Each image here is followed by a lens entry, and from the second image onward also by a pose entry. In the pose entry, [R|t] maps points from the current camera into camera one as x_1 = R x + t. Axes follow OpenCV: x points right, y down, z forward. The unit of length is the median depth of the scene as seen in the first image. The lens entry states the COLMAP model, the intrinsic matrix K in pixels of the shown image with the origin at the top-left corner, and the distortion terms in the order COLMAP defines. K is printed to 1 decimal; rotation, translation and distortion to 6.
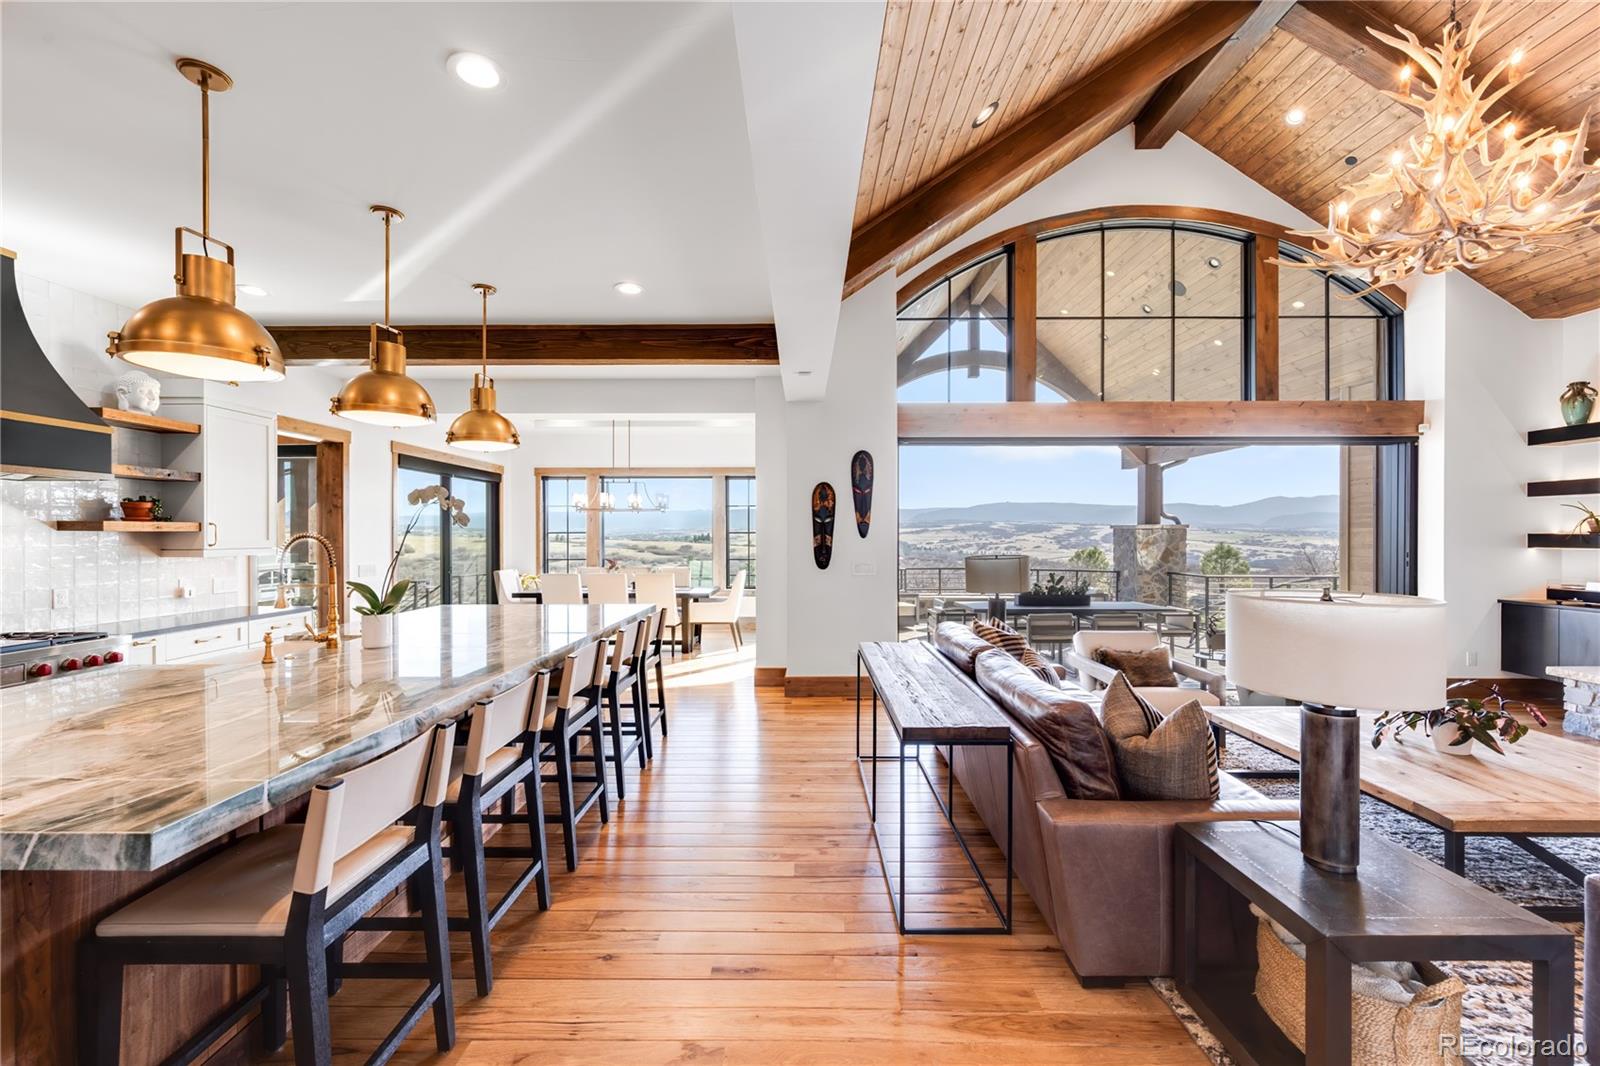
lens RADIAL K [[655.5, 0, 800.0], [0, 655.5, 533.0], [0, 0, 1]] dist [-0.000192, -0.000055]
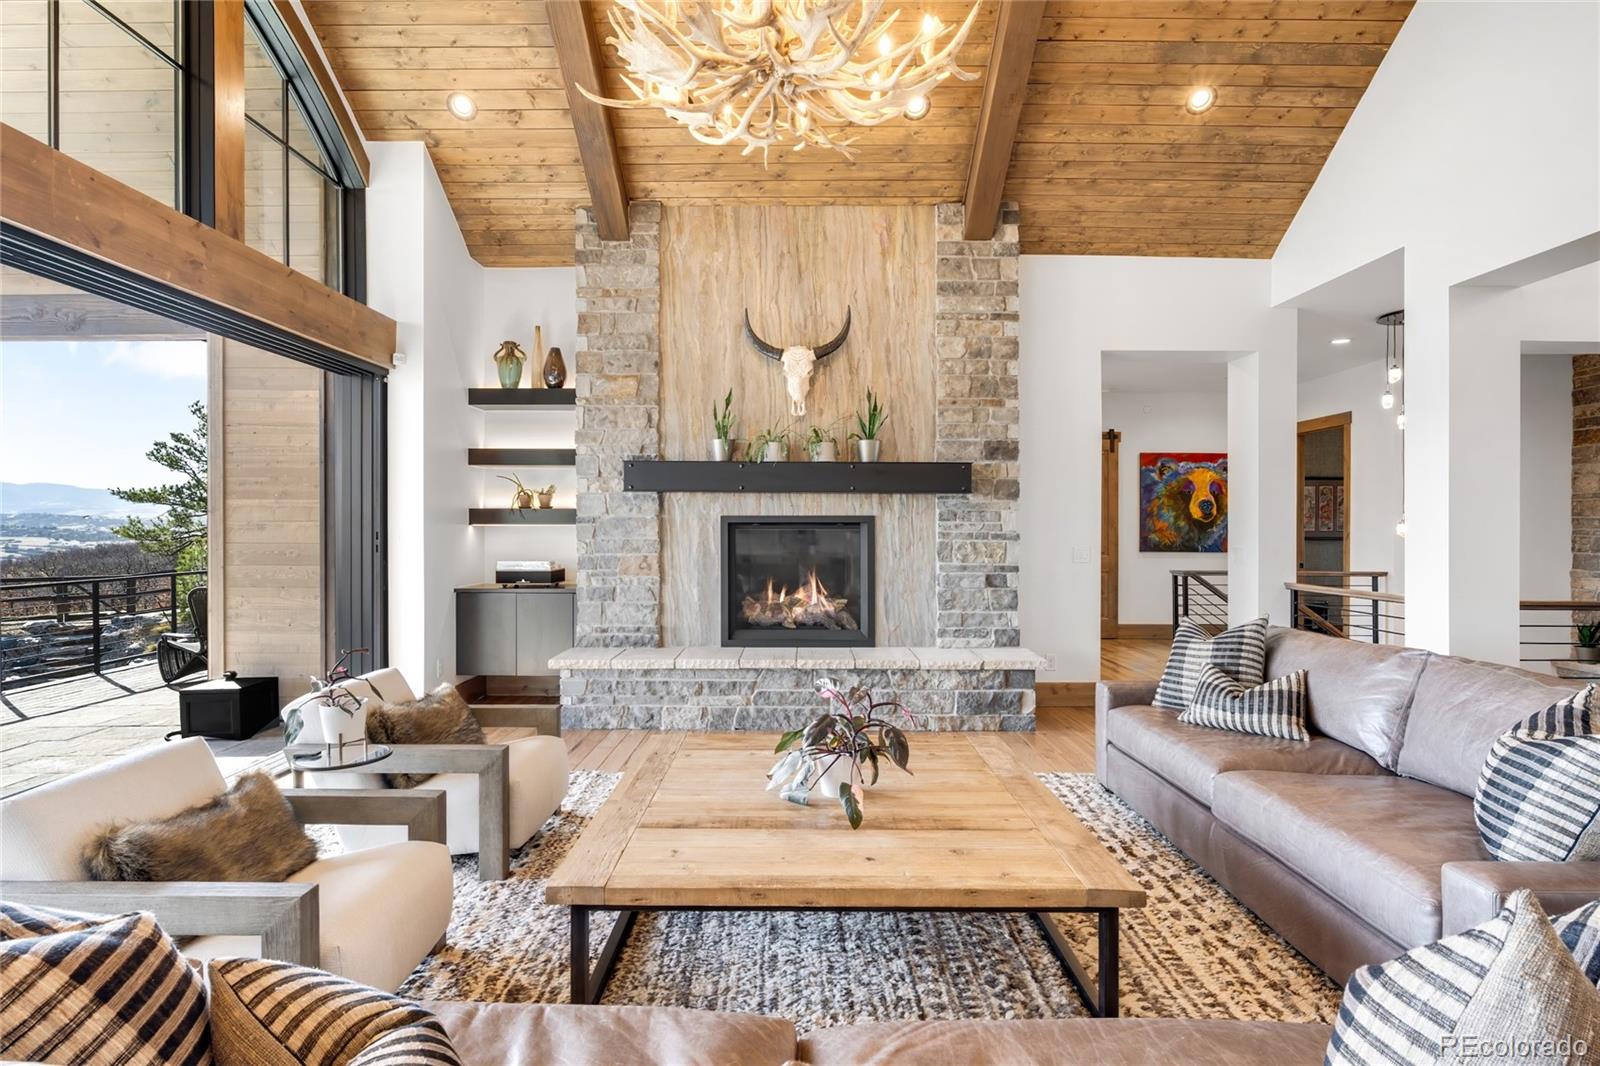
lens RADIAL K [[820.4, 0, 800.0], [0, 820.4, 533.0], [0, 0, 1]] dist [-0.003289, -0.000371]
pose [[0.001216, -0.008551, 0.999963, 0.049424], [-0.004994, 0.999951, 0.008557, 0.019449], [-0.999987, -0.005004, 0.001174, 0.540690]]
